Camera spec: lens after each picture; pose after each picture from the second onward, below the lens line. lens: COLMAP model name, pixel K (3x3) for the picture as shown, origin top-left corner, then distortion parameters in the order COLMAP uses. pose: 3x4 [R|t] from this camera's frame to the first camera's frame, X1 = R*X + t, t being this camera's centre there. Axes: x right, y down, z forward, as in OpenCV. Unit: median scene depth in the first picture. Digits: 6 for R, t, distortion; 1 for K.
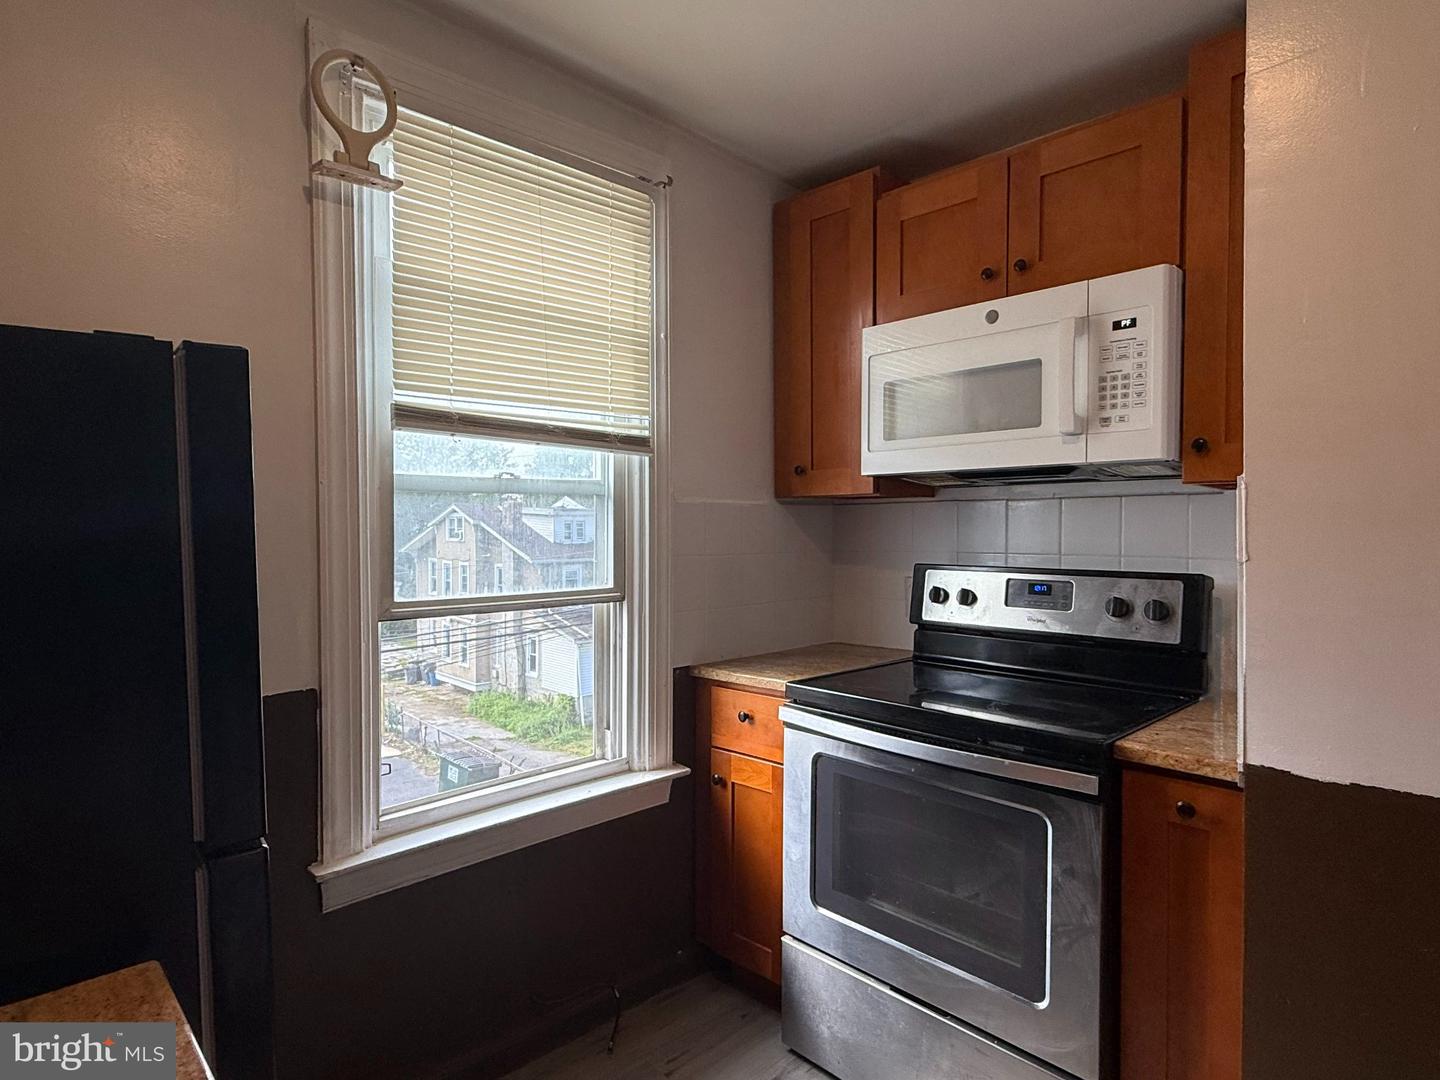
lens RADIAL K [[806.2, 0, 714.8], [0, 806.2, 541.2], [0, 0, 1]] dist [-0.003432, 0.000297]
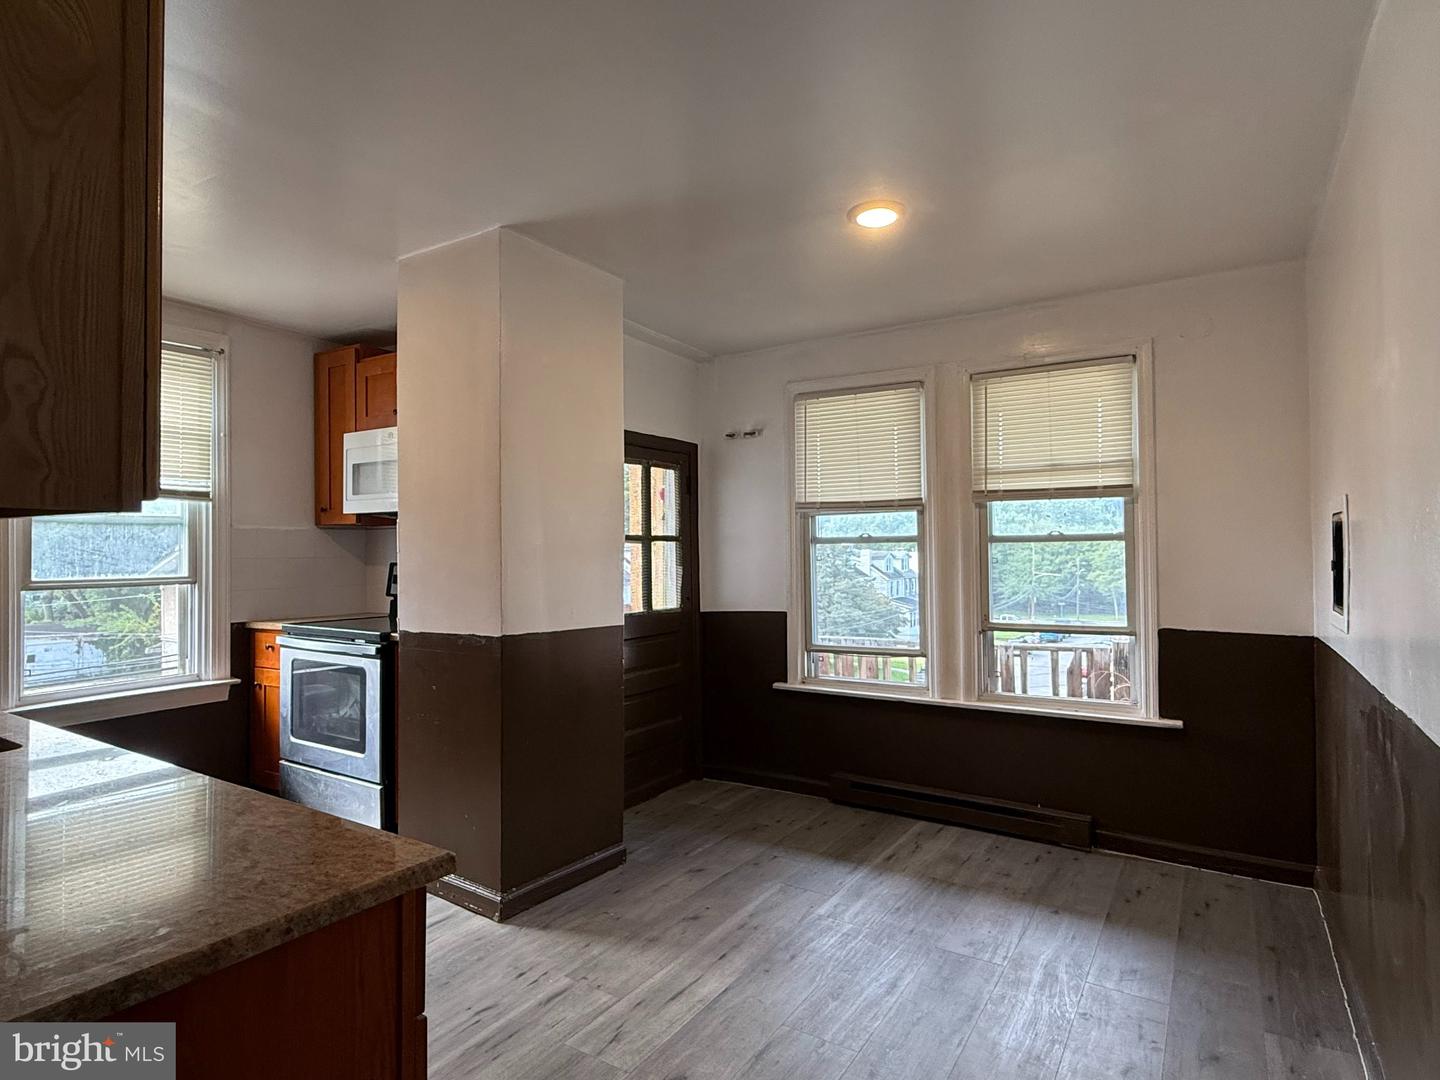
lens RADIAL K [[806.2, 0, 714.8], [0, 806.2, 541.2], [0, 0, 1]] dist [-0.003432, 0.000297]
pose [[0.970551, -0.002811, 0.240881, 0.566021], [0.010537, 0.999470, -0.030791, 0.046933], [-0.240667, 0.032422, 0.970066, -0.988093]]
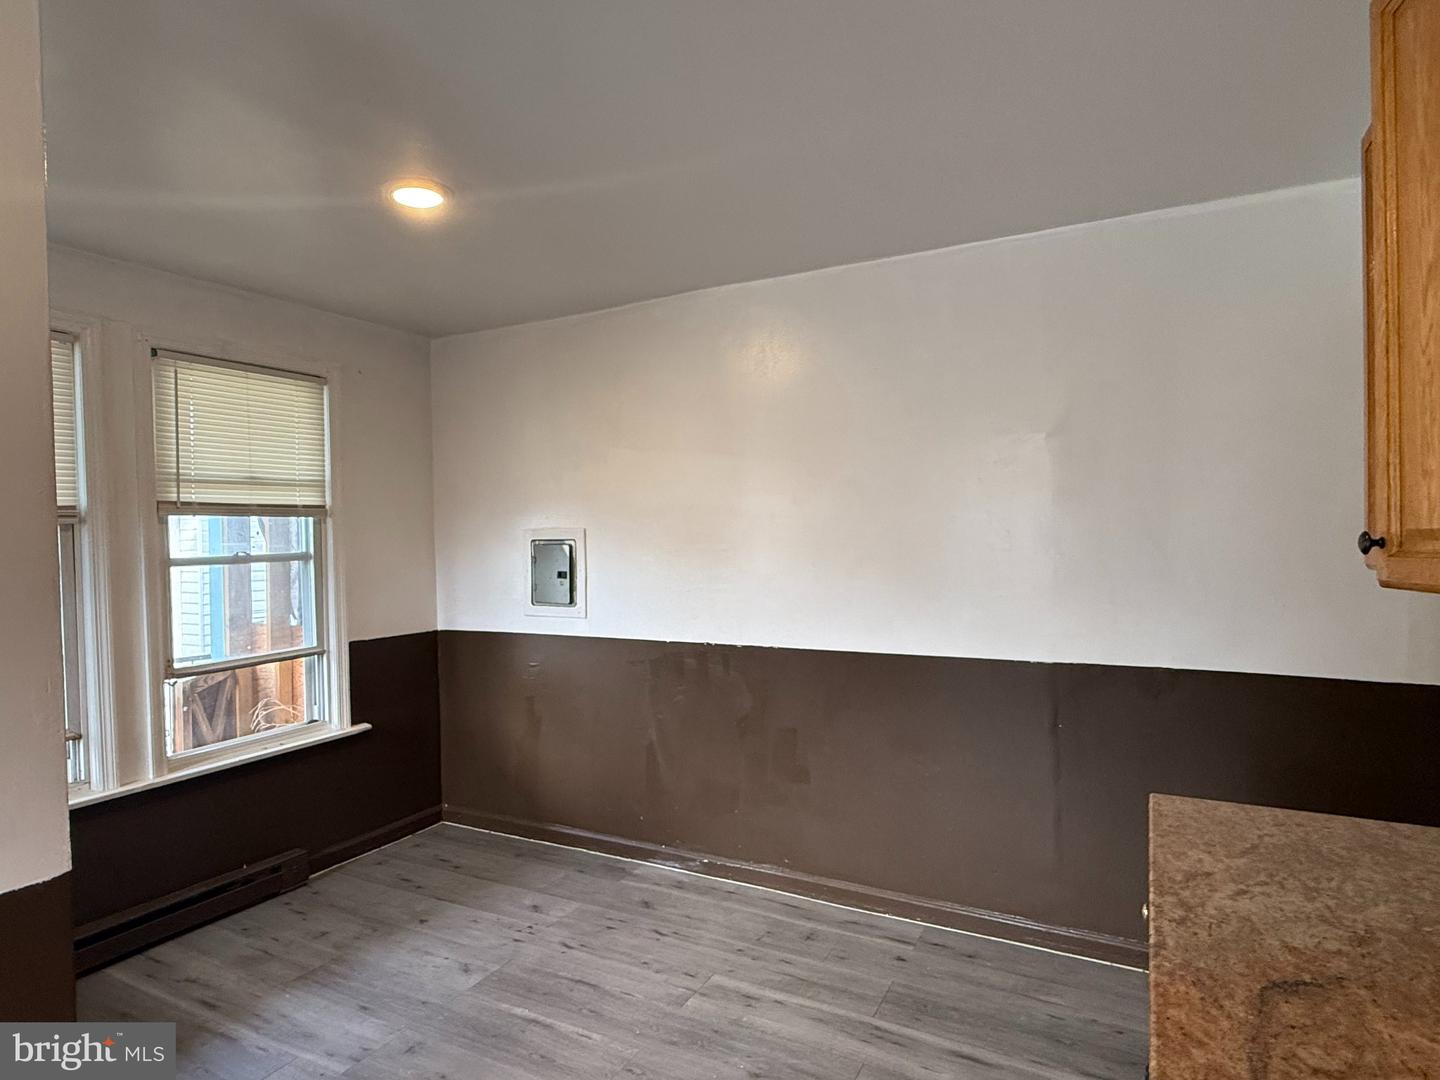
lens RADIAL K [[806.2, 0, 714.8], [0, 806.2, 541.2], [0, 0, 1]] dist [-0.003432, 0.000297]
pose [[-0.317765, -0.008494, 0.948131, -1.433900], [0.035046, 0.999171, 0.020696, -0.239213], [-0.947522, 0.039805, -0.317204, 2.718232]]
